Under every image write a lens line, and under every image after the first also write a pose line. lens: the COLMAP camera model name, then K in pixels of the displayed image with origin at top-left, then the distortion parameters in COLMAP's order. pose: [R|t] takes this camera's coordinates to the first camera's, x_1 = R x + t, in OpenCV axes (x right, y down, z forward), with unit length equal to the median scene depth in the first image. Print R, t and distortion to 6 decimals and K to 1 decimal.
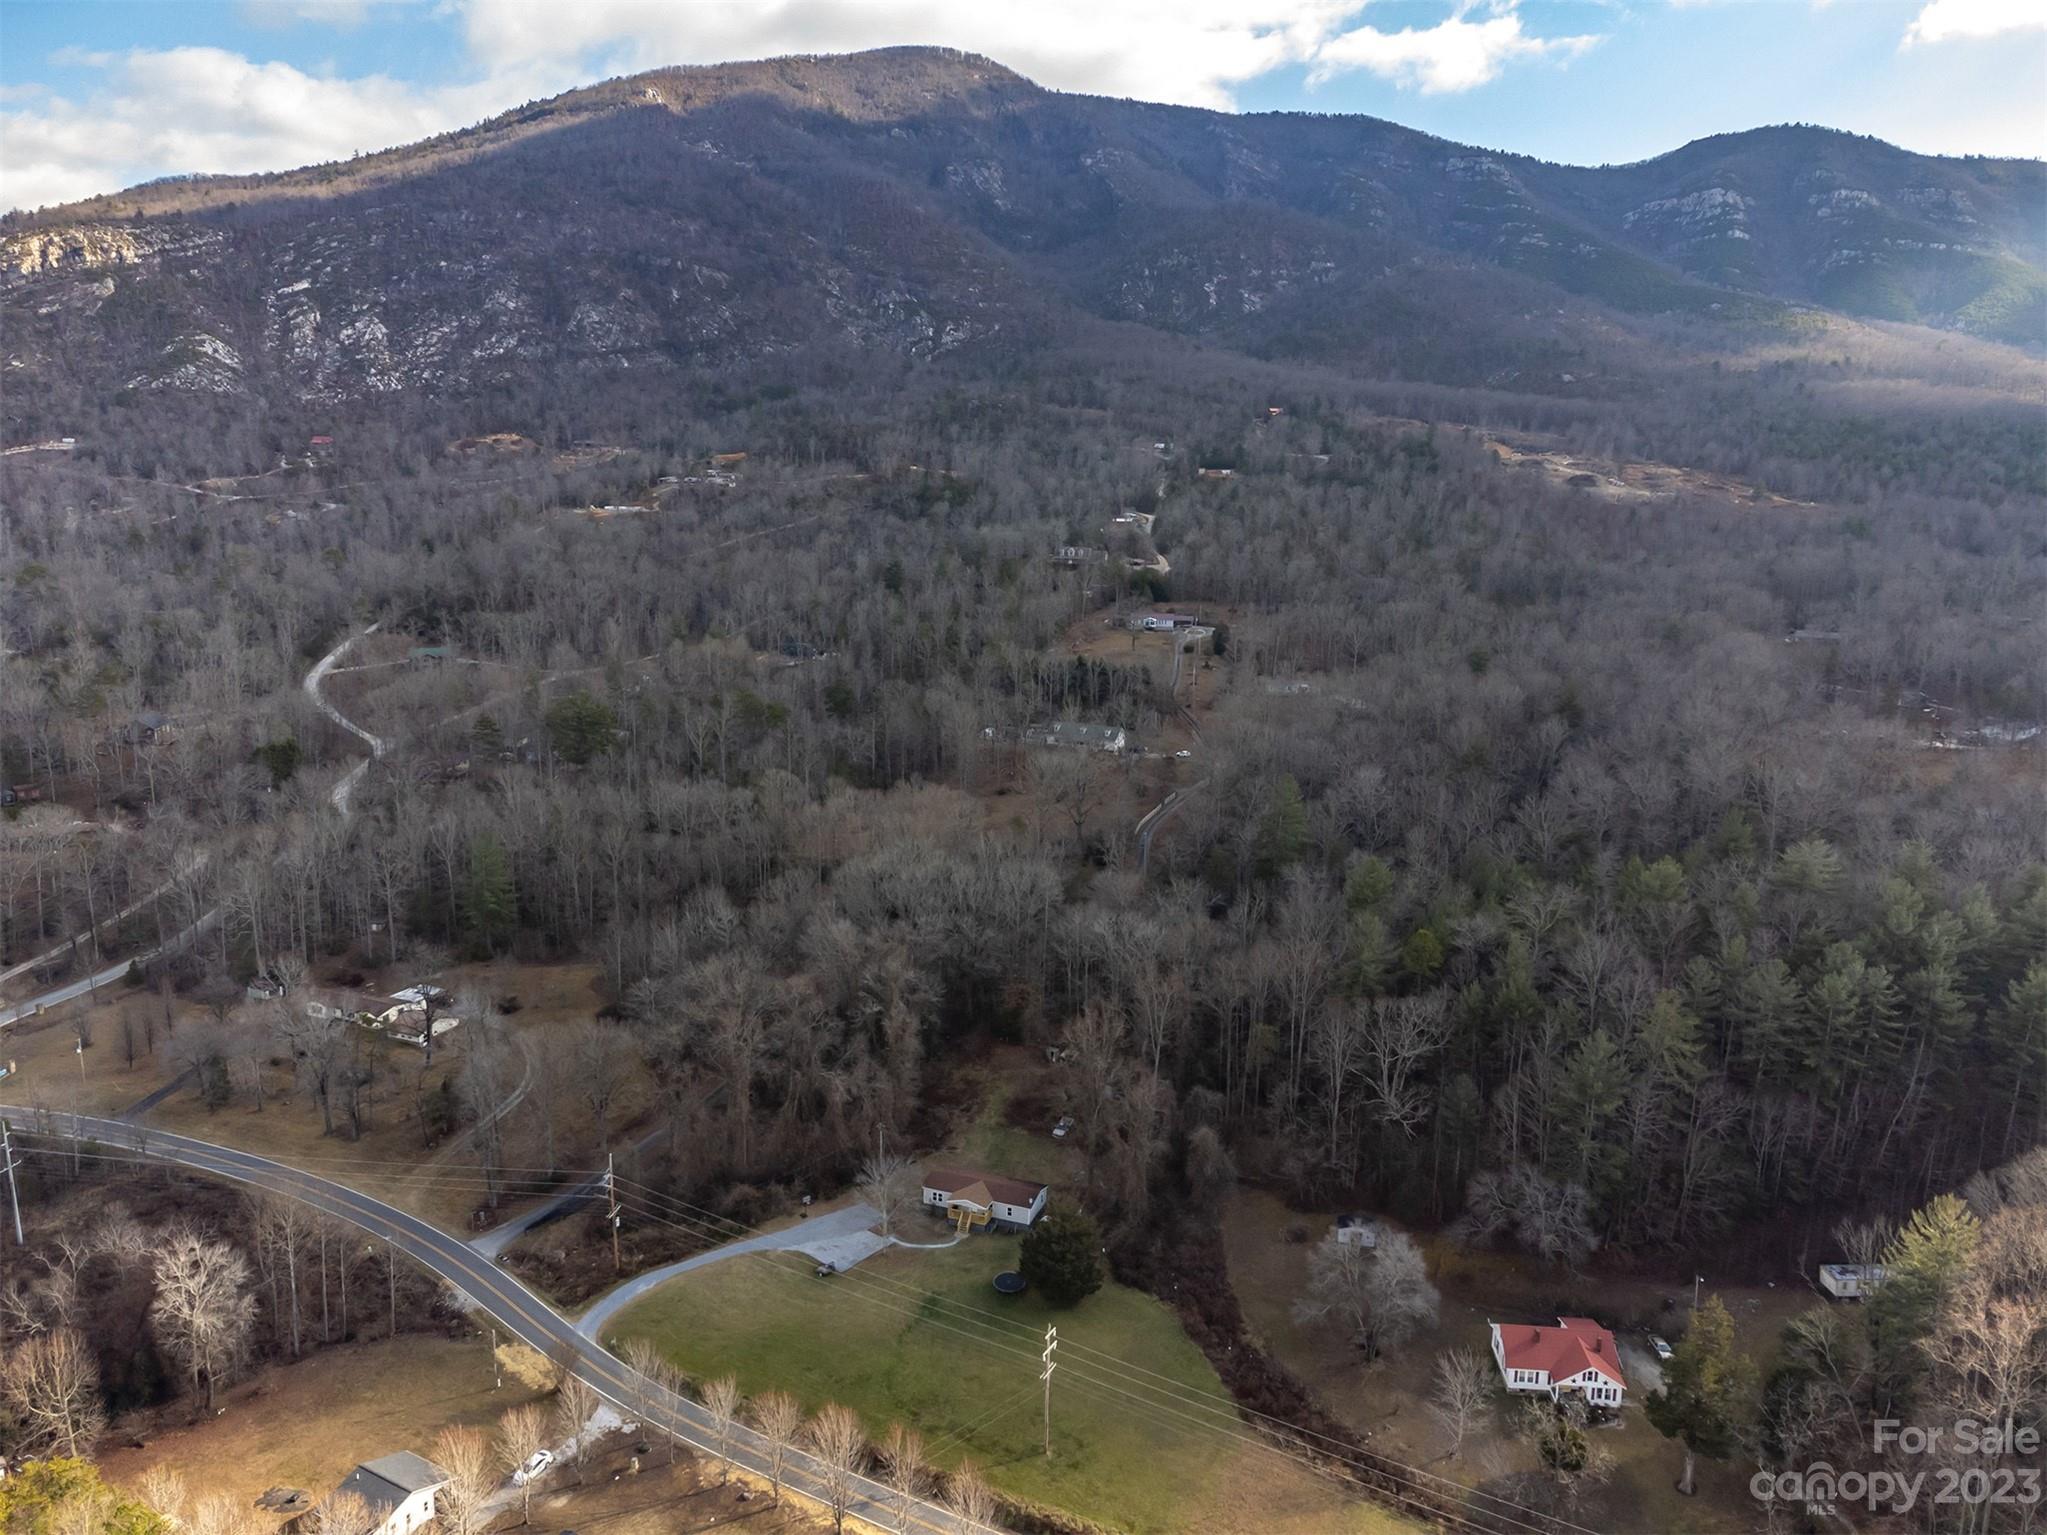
lens RADIAL K [[1525.2, 0, 1022.5], [0, 1525.2, 767.0], [0, 0, 1]] dist [0.017703, -0.000141]
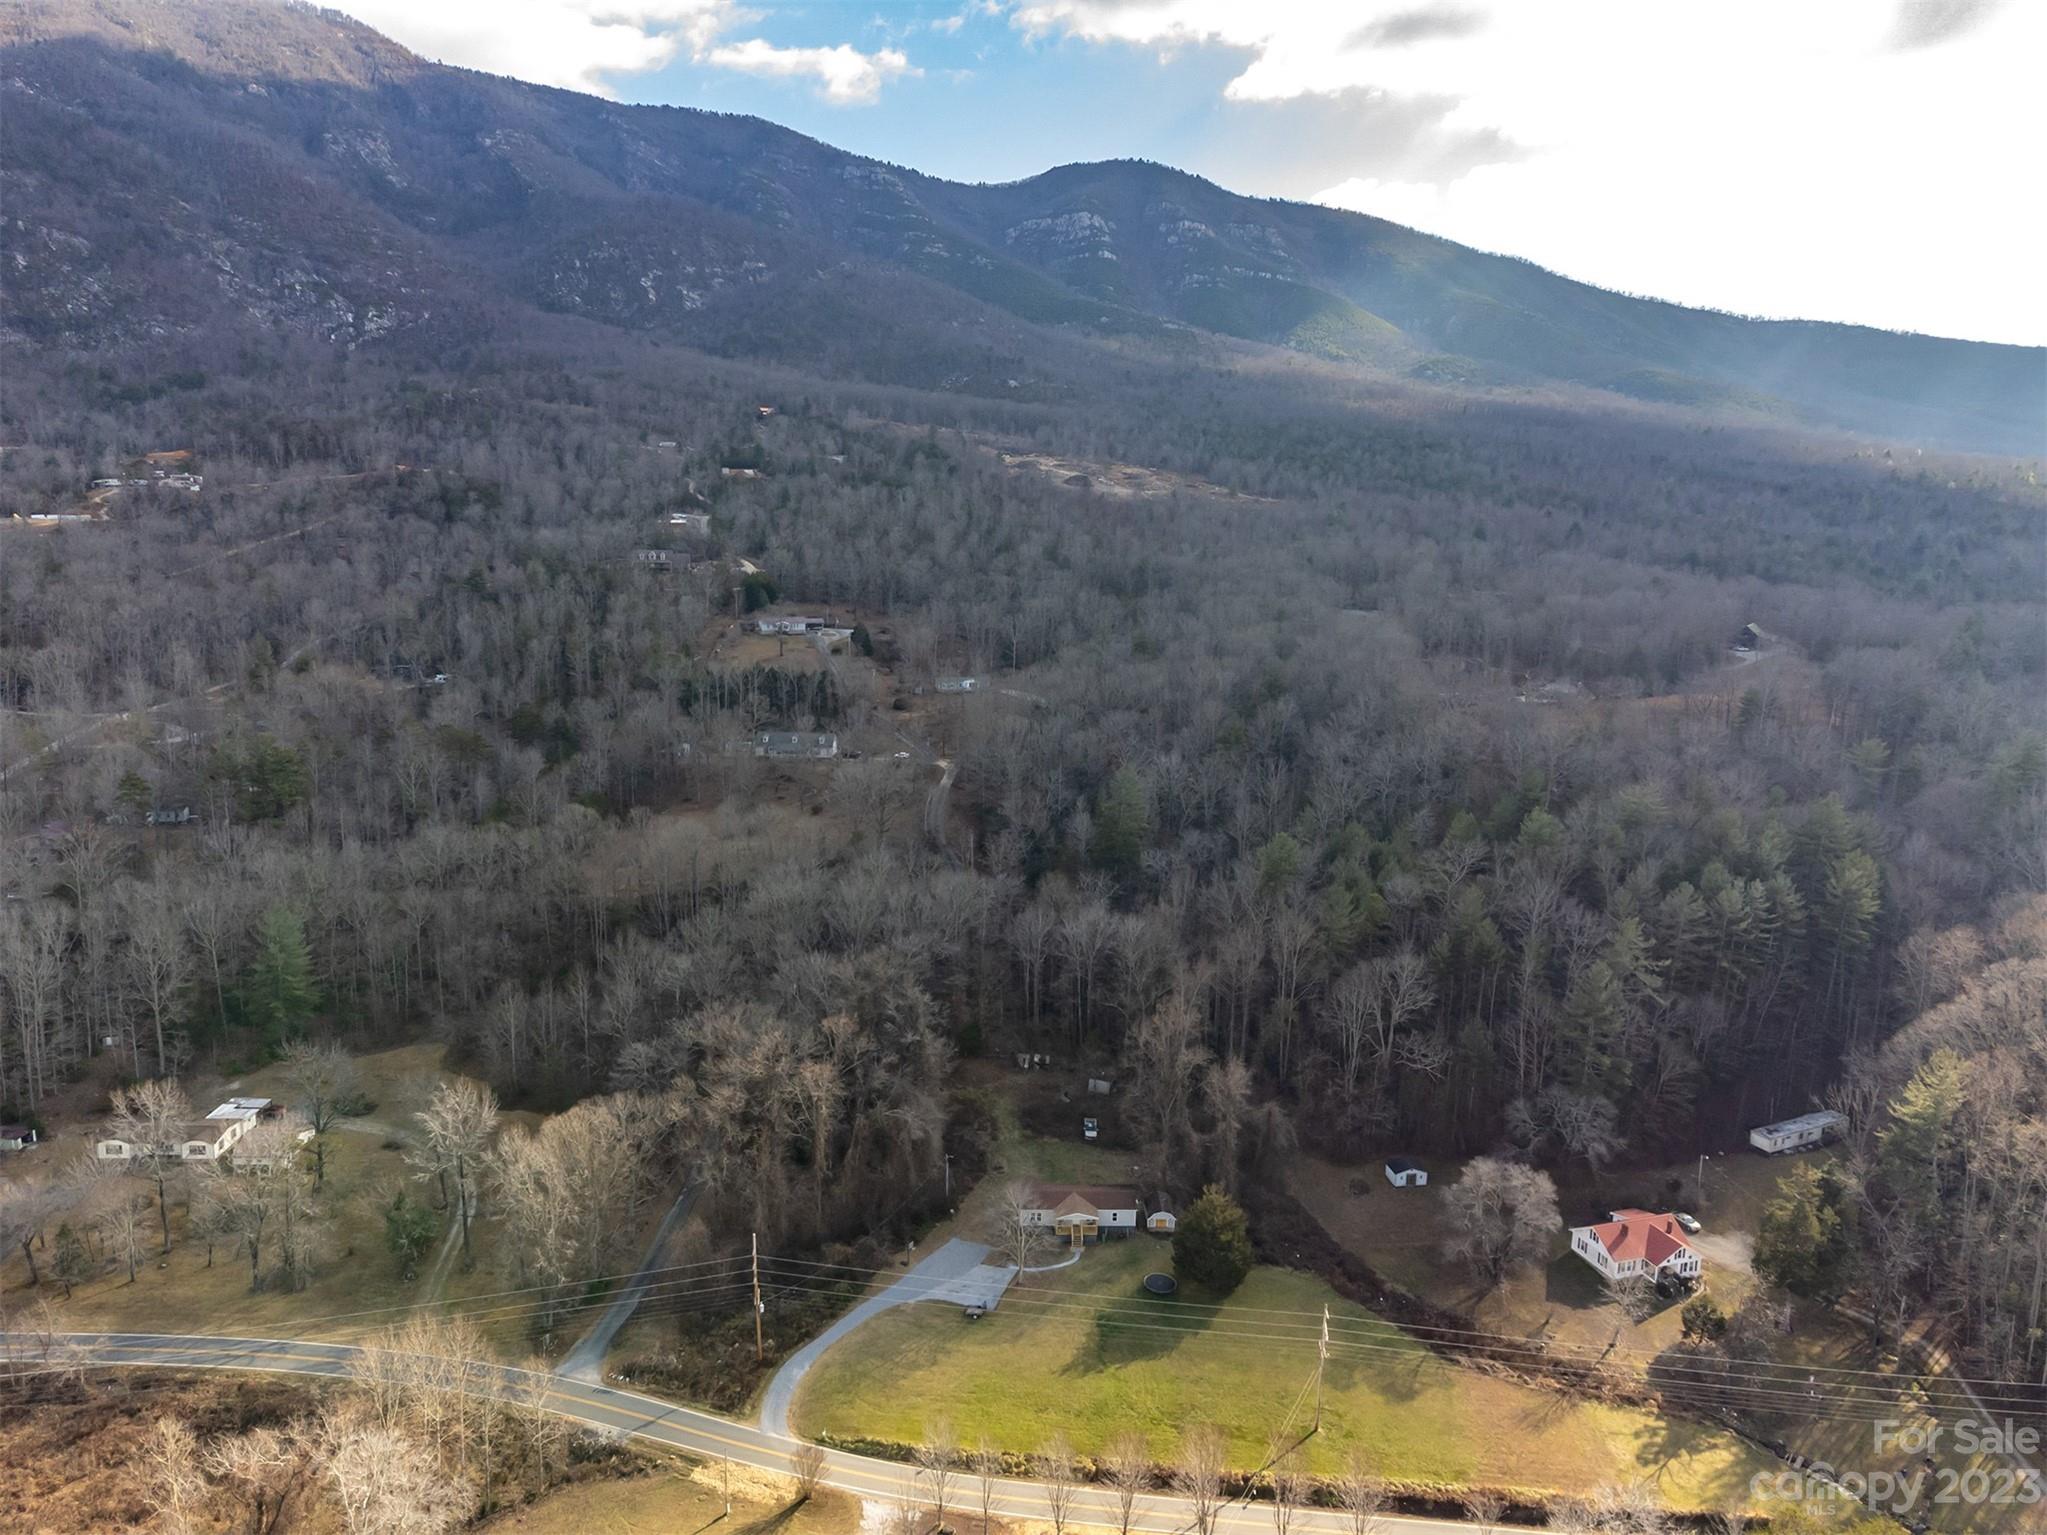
lens RADIAL K [[1525.2, 0, 1020.3], [0, 1525.2, 777.4], [0, 0, 1]] dist [0.017703, -0.000141]
pose [[0.921290, -0.080628, 0.380425, -0.093551], [0.077986, 0.996703, 0.022382, -0.004924], [-0.380975, 0.009048, 0.924541, 0.021720]]
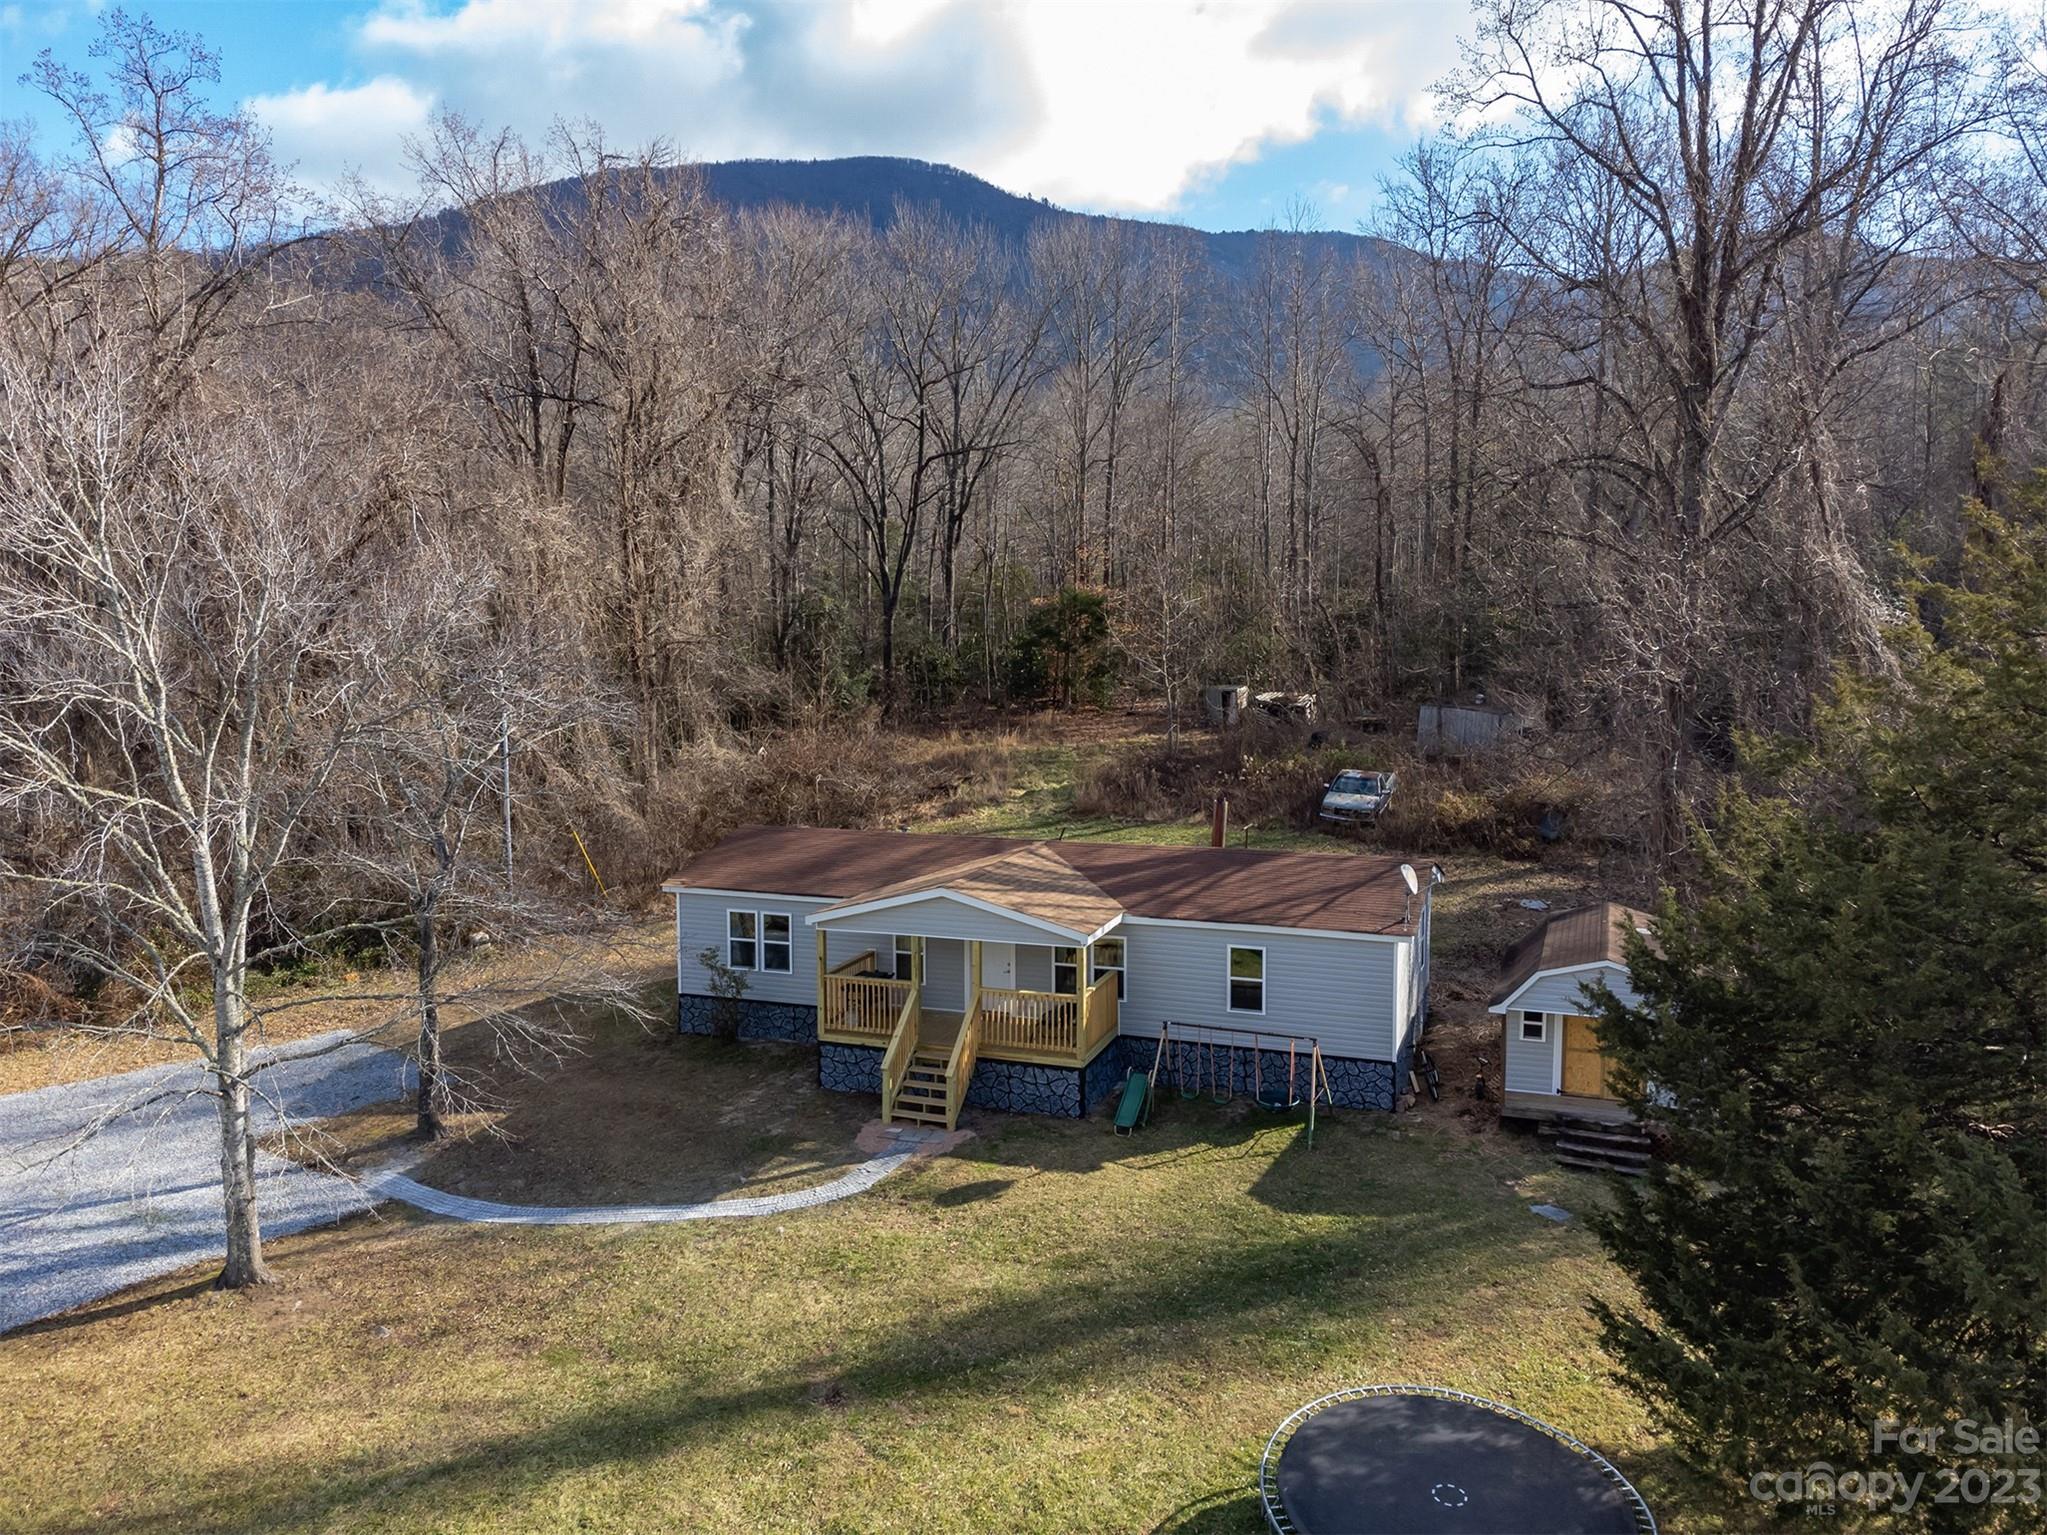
lens RADIAL K [[1525.2, 0, 1039.8], [0, 1525.2, 764.9], [0, 0, 1]] dist [0.017703, -0.000141]
pose [[0.999793, -0.006500, 0.019283, -0.006682], [0.008668, 0.993377, -0.114574, 0.063512], [-0.018411, 0.114717, 0.993228, 0.190144]]
